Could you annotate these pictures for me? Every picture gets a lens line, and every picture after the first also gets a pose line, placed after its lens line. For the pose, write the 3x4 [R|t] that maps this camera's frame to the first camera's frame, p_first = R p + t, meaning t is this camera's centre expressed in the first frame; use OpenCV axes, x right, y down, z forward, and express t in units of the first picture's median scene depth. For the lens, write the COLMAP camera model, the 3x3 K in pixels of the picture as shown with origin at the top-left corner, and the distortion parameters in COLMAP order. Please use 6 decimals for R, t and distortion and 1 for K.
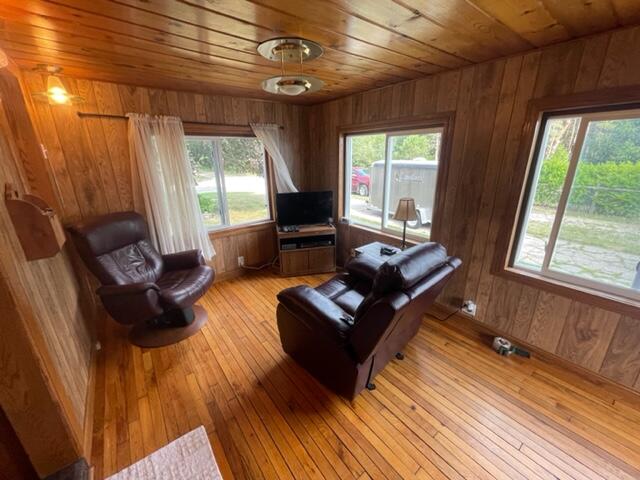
lens RADIAL K [[260.4, 0, 322.9], [0, 260.4, 237.9], [0, 0, 1]] dist [-0.003466, -0.000311]
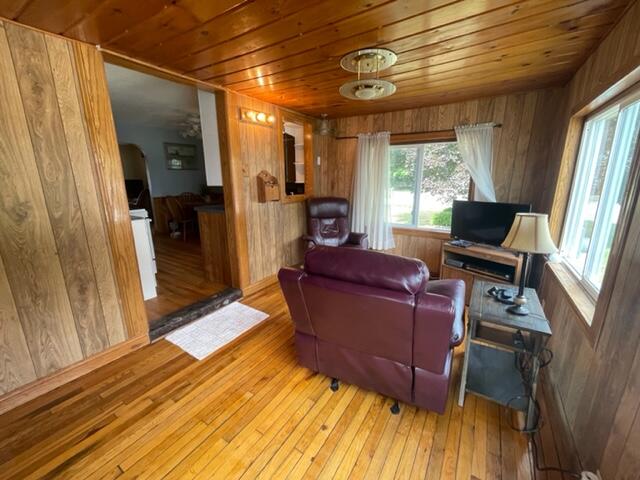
lens RADIAL K [[260.4, 0, 322.5], [0, 260.4, 241.4], [0, 0, 1]] dist [-0.003466, -0.000311]
pose [[0.329552, 0.234448, -0.914565, 0.643239], [-0.286225, 0.947901, 0.139856, -0.038514], [0.899706, 0.215681, 0.379488, 0.340039]]
